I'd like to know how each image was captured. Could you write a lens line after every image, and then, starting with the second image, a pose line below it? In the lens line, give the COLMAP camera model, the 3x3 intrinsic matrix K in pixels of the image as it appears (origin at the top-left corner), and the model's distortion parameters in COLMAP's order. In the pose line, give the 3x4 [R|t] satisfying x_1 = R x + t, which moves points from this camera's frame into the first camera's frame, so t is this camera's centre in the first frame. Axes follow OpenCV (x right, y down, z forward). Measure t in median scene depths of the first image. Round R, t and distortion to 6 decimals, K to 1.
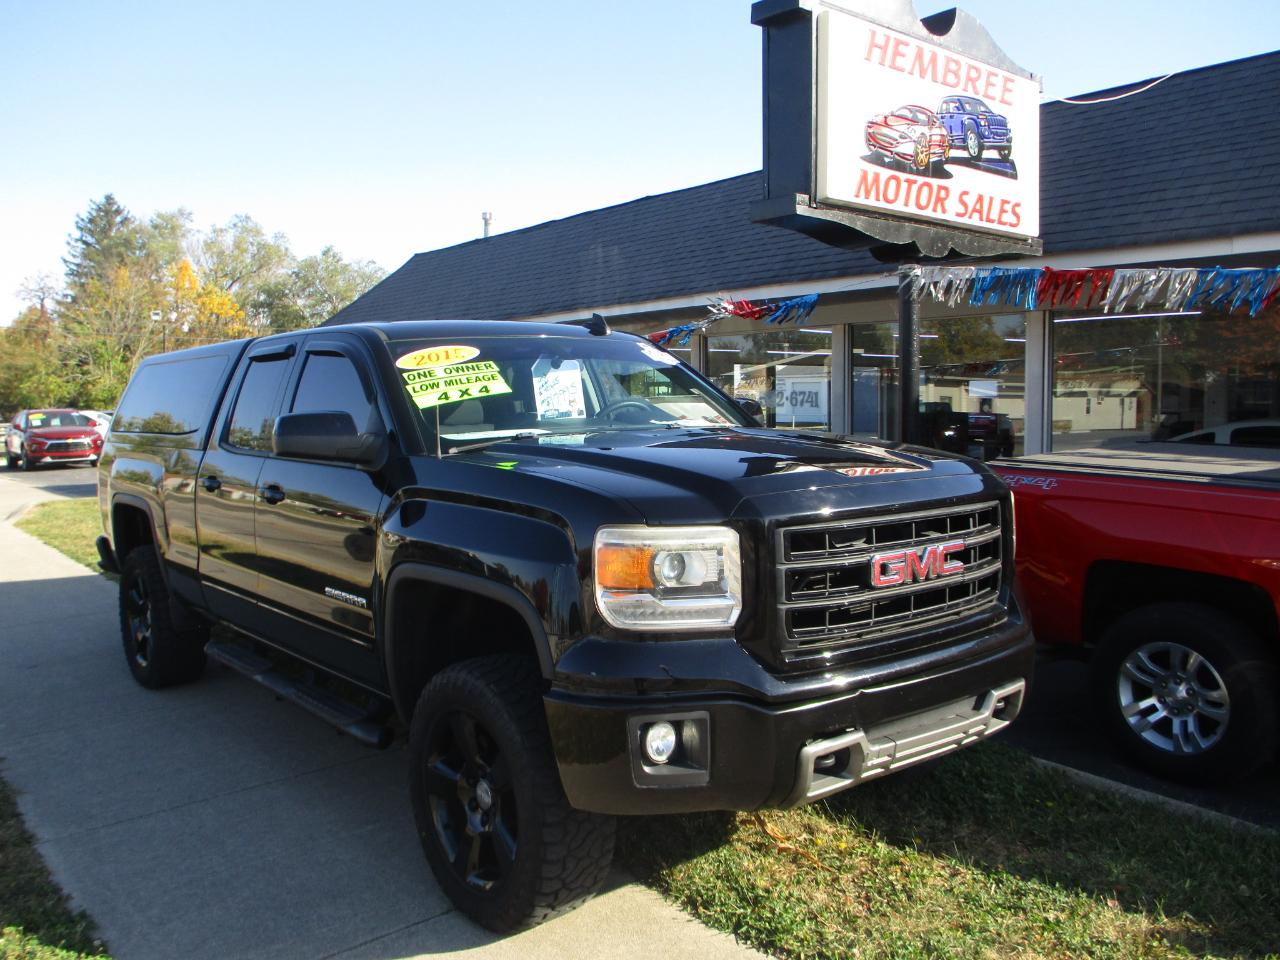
lens RADIAL K [[1140.5, 0, 640.0], [0, 1140.5, 480.0], [0, 0, 1]] dist [-0.050279, -0.013719]
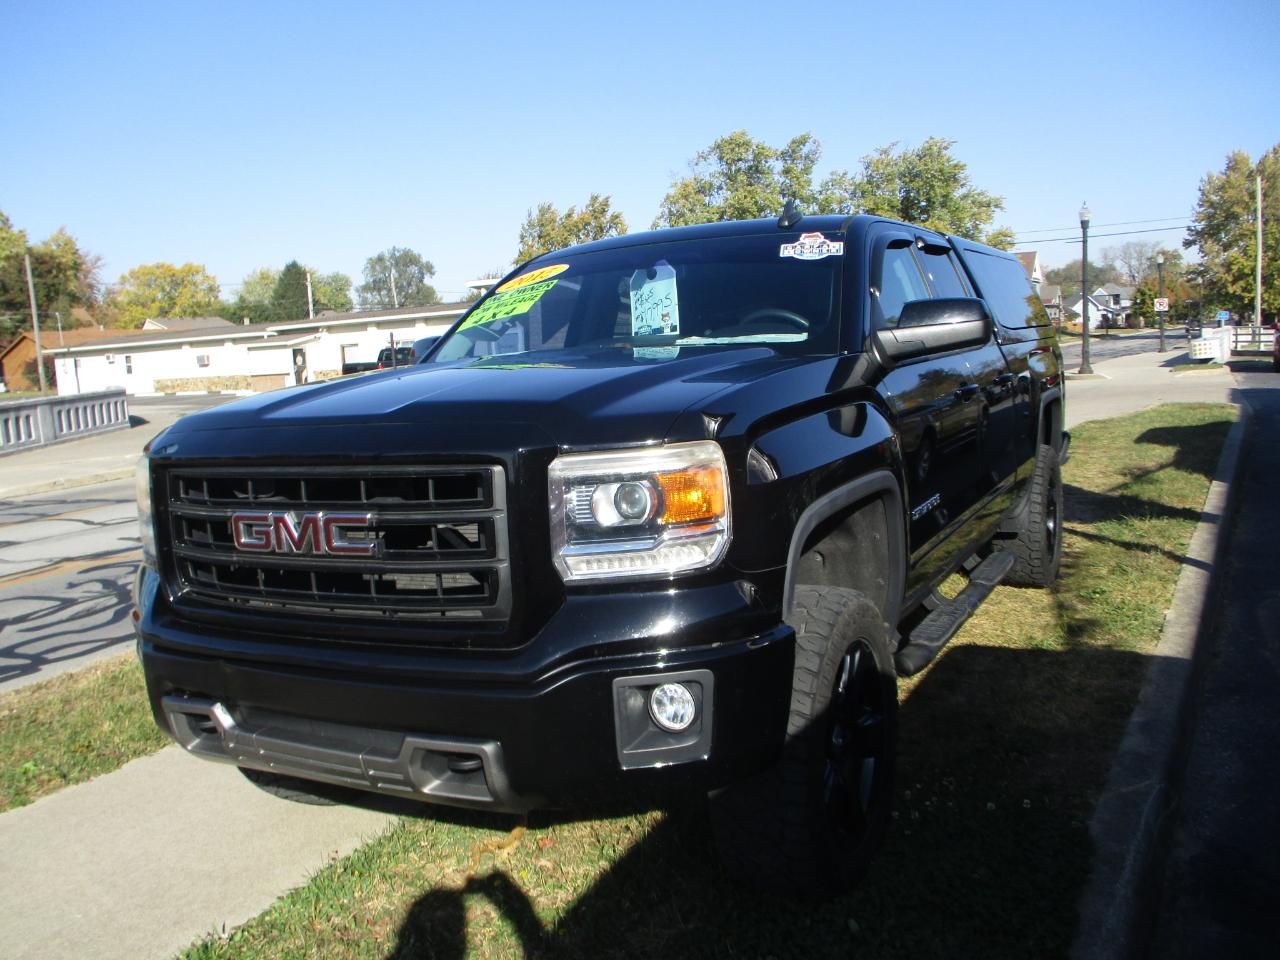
lens RADIAL K [[1129.6, 0, 635.3], [0, 1129.6, 476.5], [0, 0, 1]] dist [-0.033366, -0.004877]
pose [[0.380092, 0.106458, -0.918802, 0.105303], [-0.019420, 0.994054, 0.107144, -0.005484], [0.924745, -0.022881, 0.379900, 0.091639]]
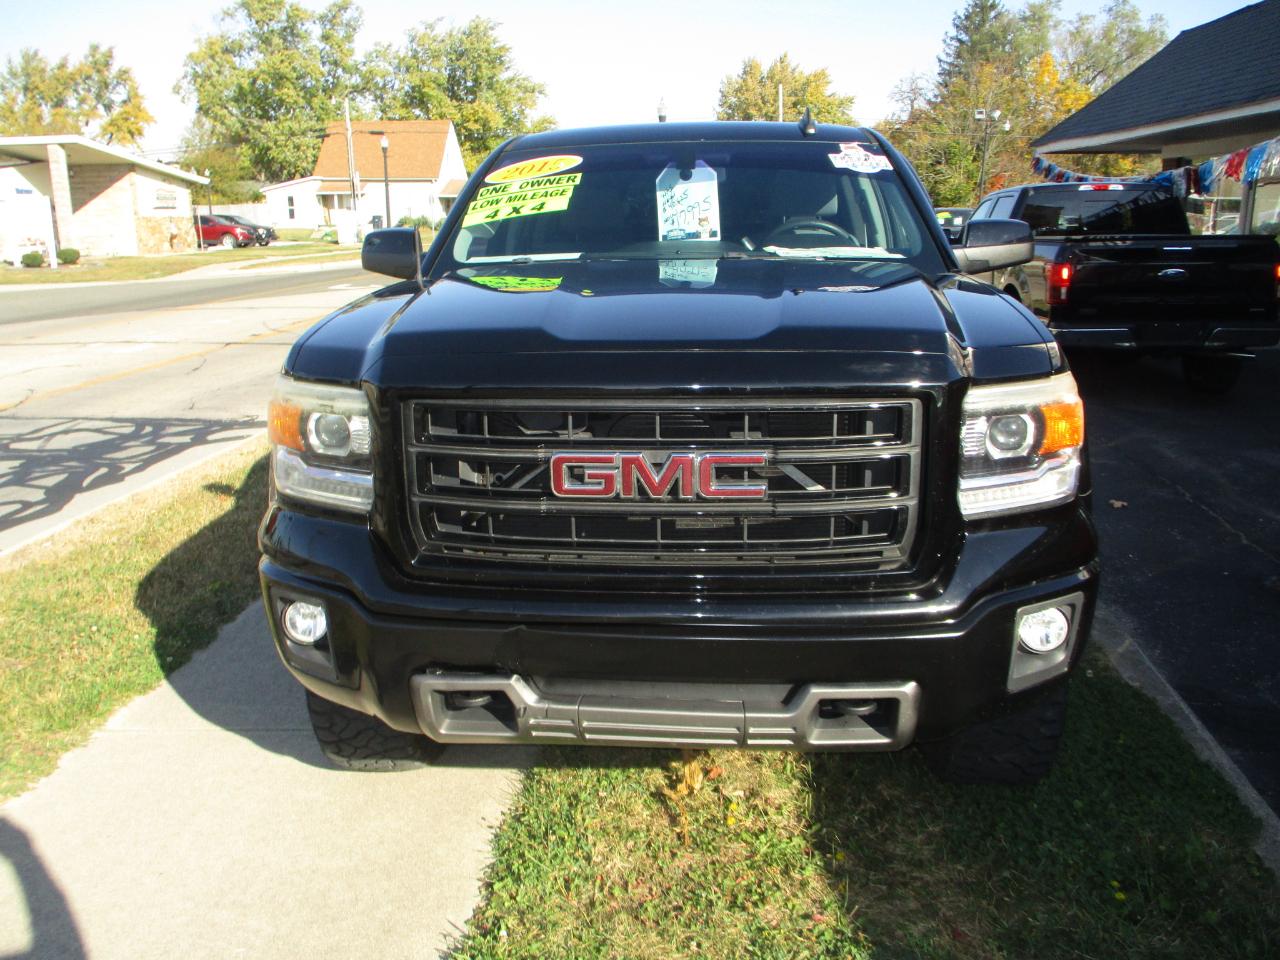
lens RADIAL K [[1140.5, 0, 640.0], [0, 1140.5, 480.0], [0, 0, 1]] dist [-0.050279, -0.013719]
pose [[0.707620, 0.175630, -0.684418, 0.072771], [-0.055199, 0.979397, 0.194255, -0.005913], [0.704434, -0.099680, 0.702736, 0.051237]]
